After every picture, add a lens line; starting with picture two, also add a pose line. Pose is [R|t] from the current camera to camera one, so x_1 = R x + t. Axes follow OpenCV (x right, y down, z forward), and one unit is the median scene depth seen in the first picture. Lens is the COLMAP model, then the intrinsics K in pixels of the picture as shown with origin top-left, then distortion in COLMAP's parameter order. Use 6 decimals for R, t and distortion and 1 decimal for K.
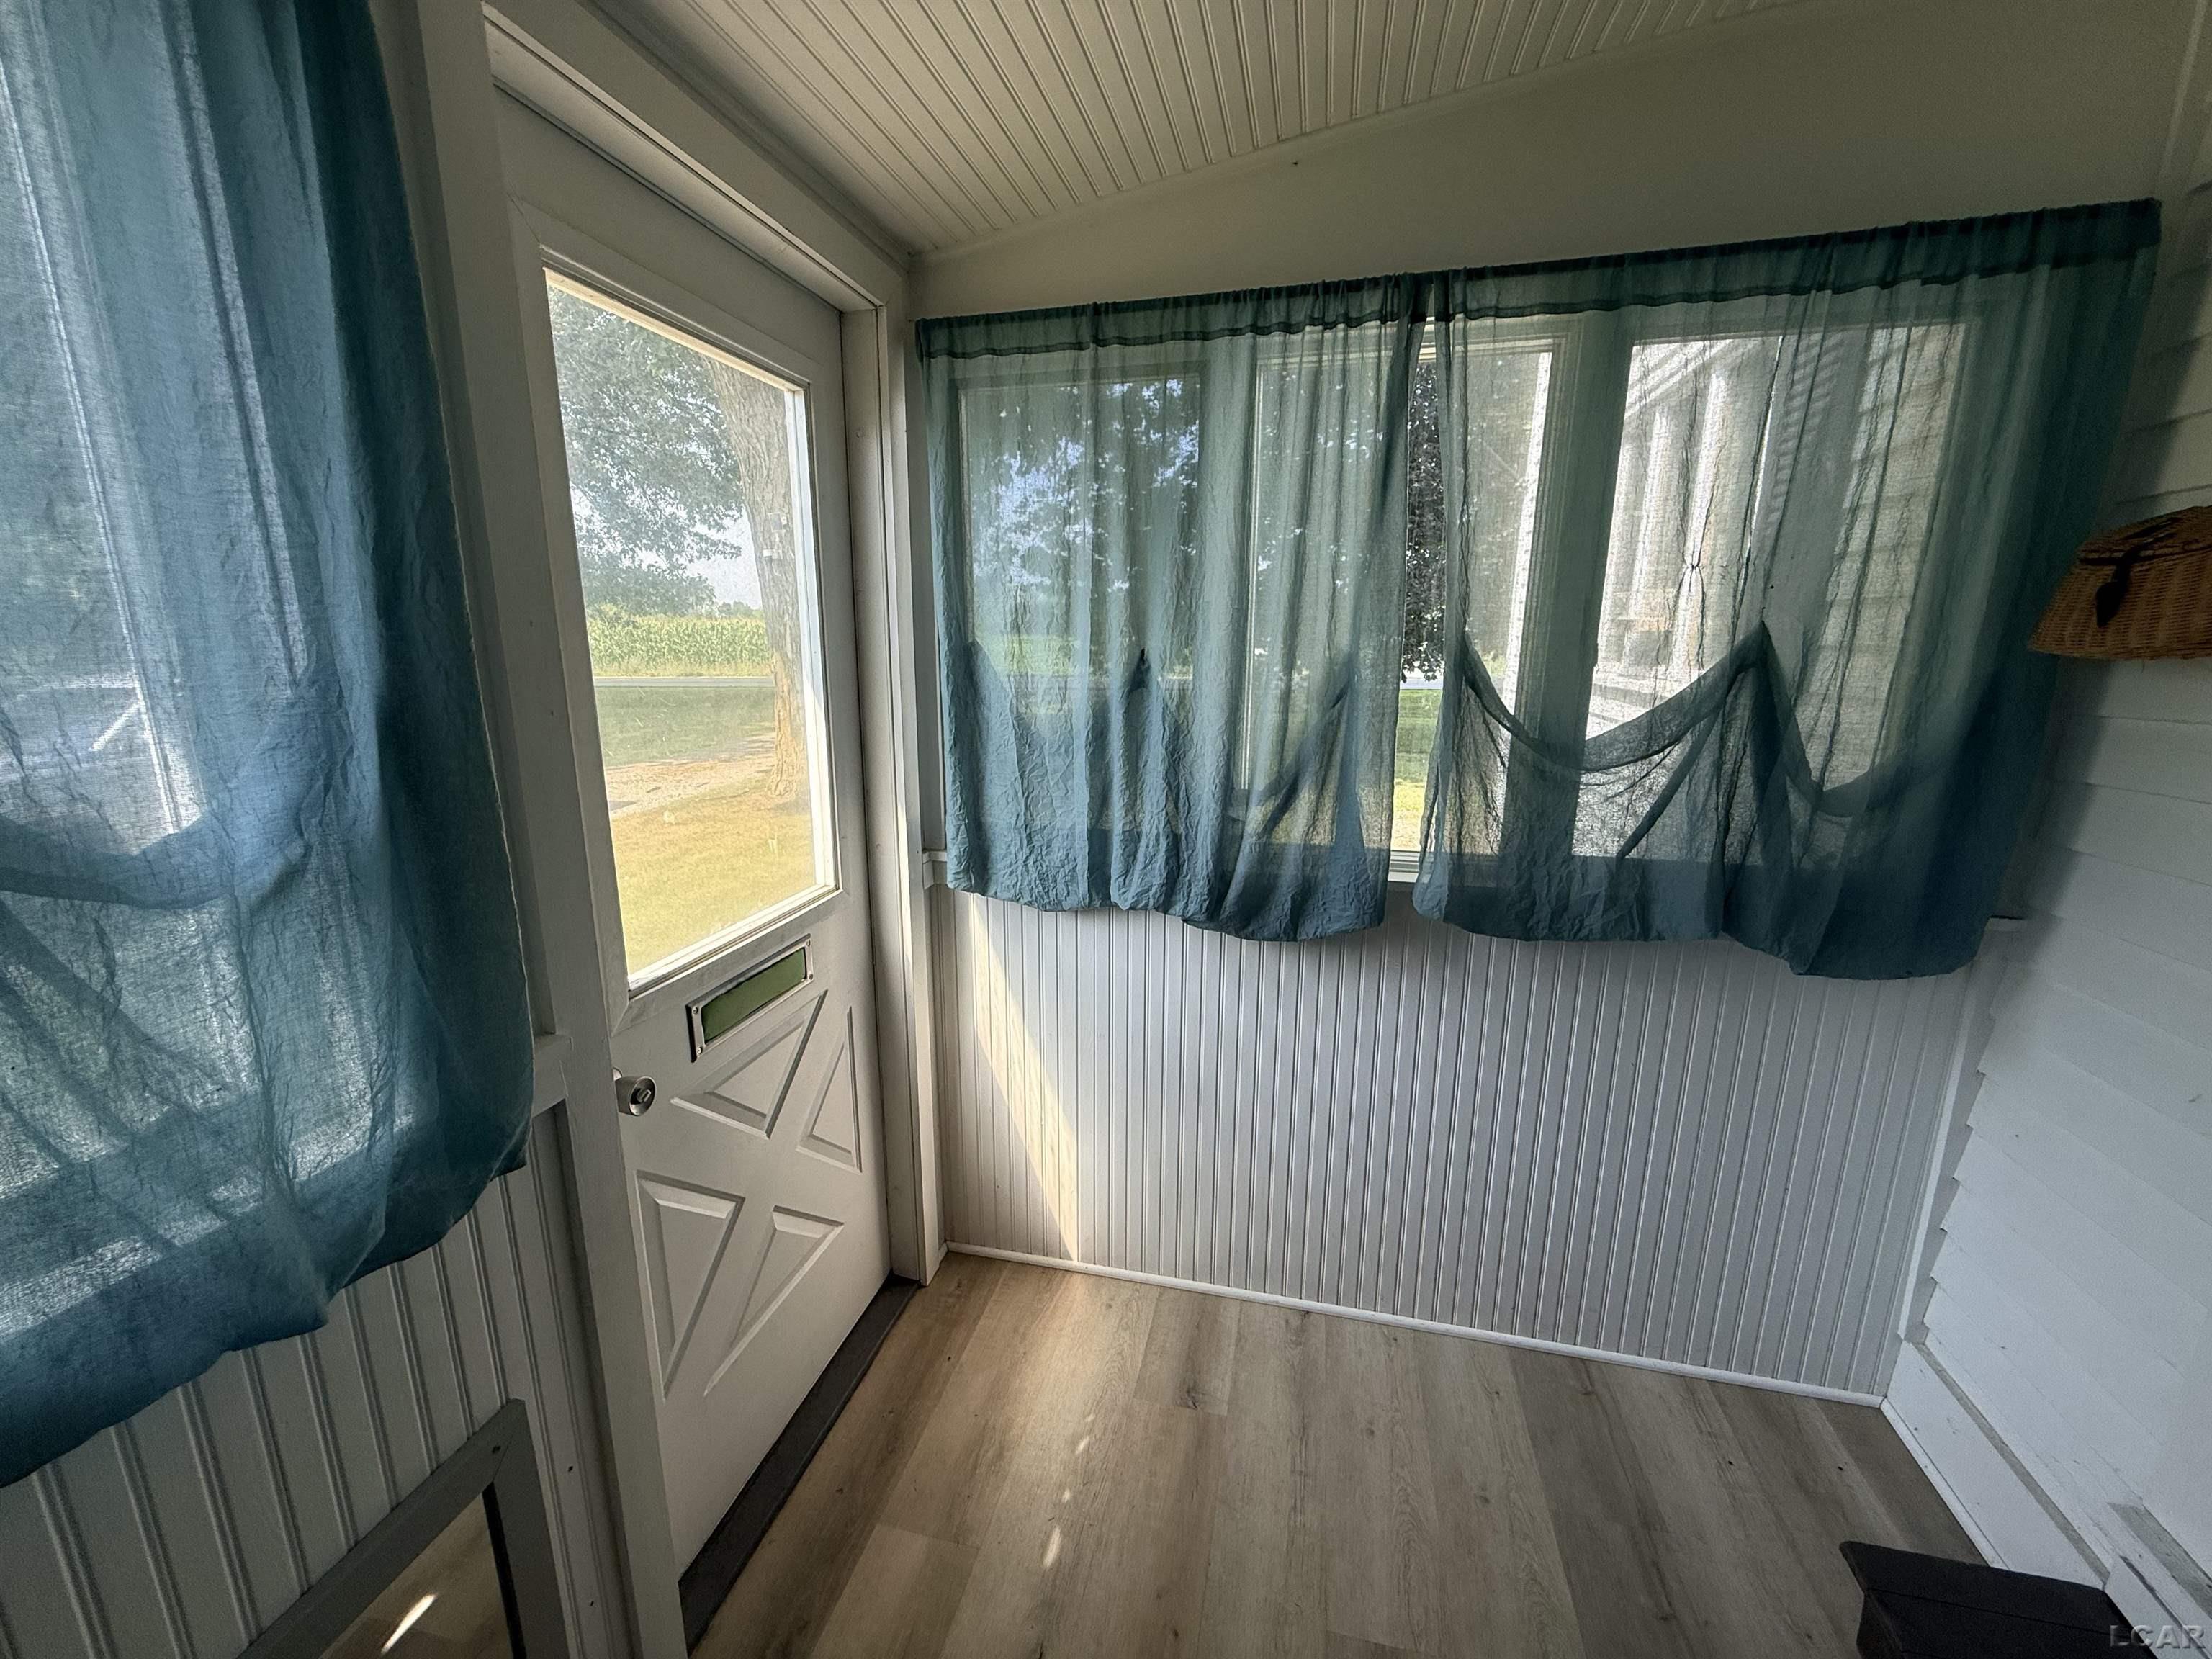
lens RADIAL K [[884.5, 0, 1101.1], [0, 884.5, 830.5], [0, 0, 1]] dist [0.000486, -0.000282]
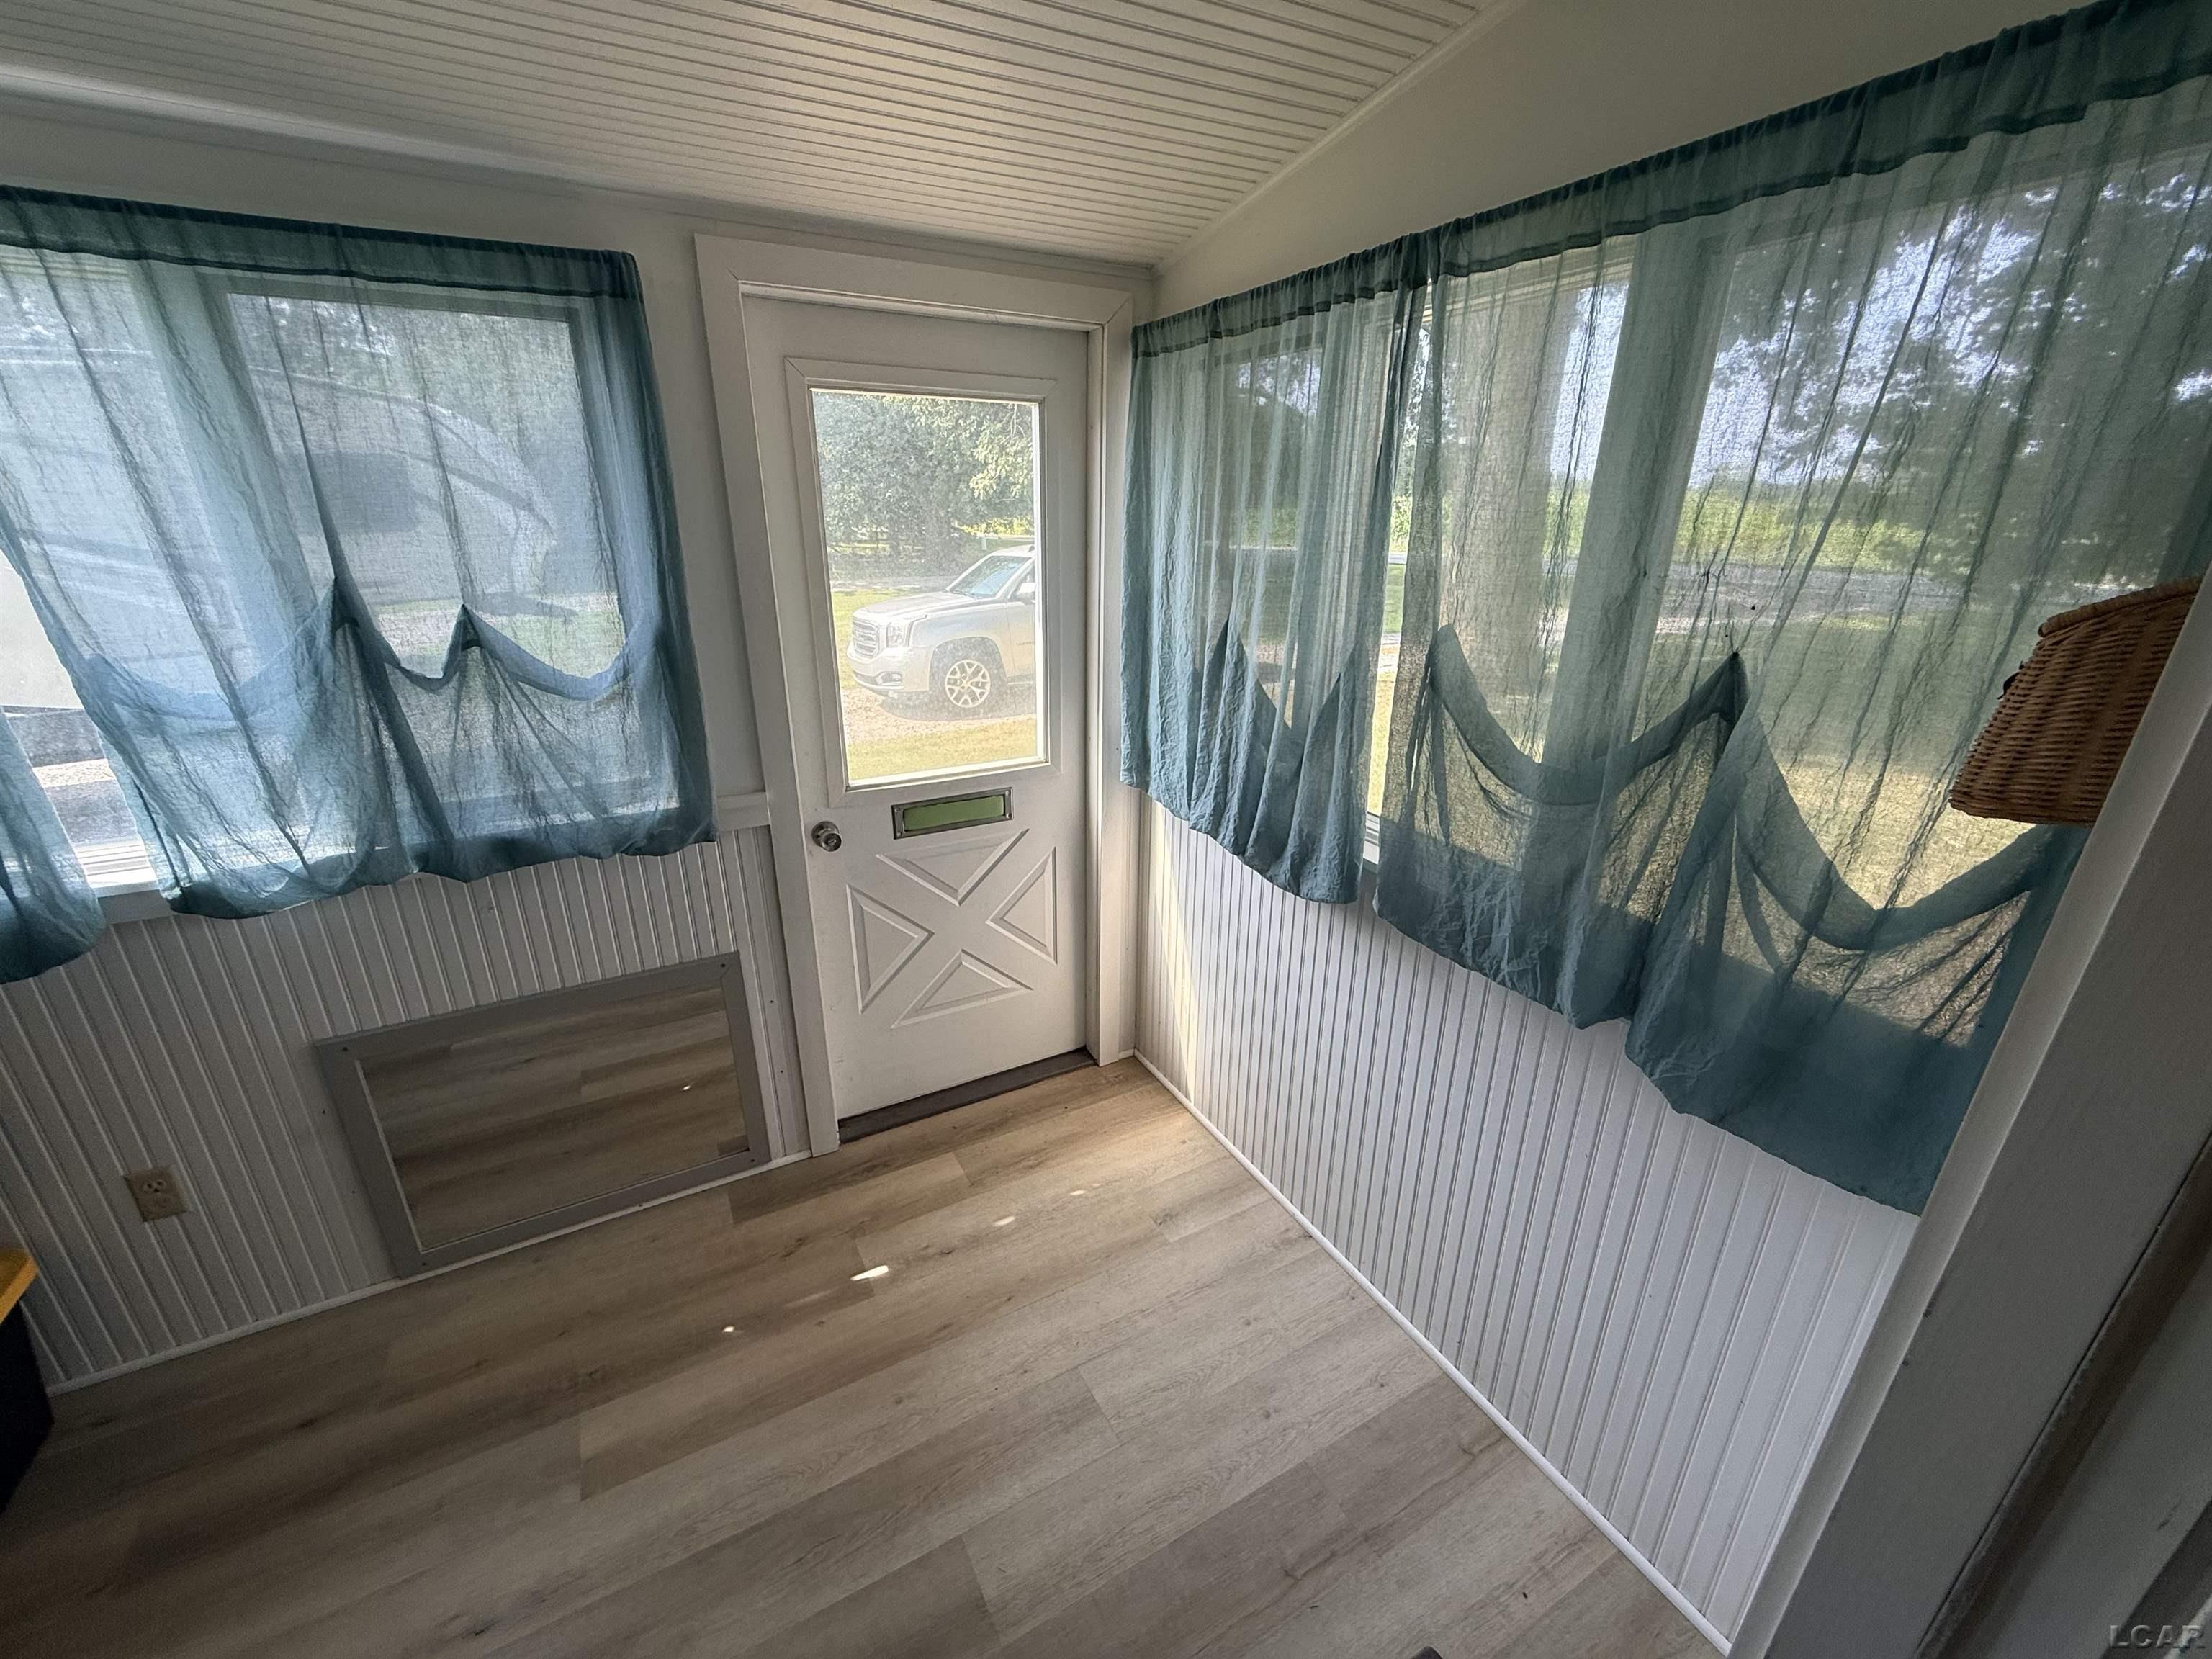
lens RADIAL K [[884.5, 0, 1113.4], [0, 884.5, 827.5], [0, 0, 1]] dist [0.000486, -0.000282]
pose [[0.679542, 0.253357, -0.688501, 0.882590], [-0.164441, 0.967199, 0.193612, -0.141823], [0.714970, -0.018350, 0.698914, 0.098799]]
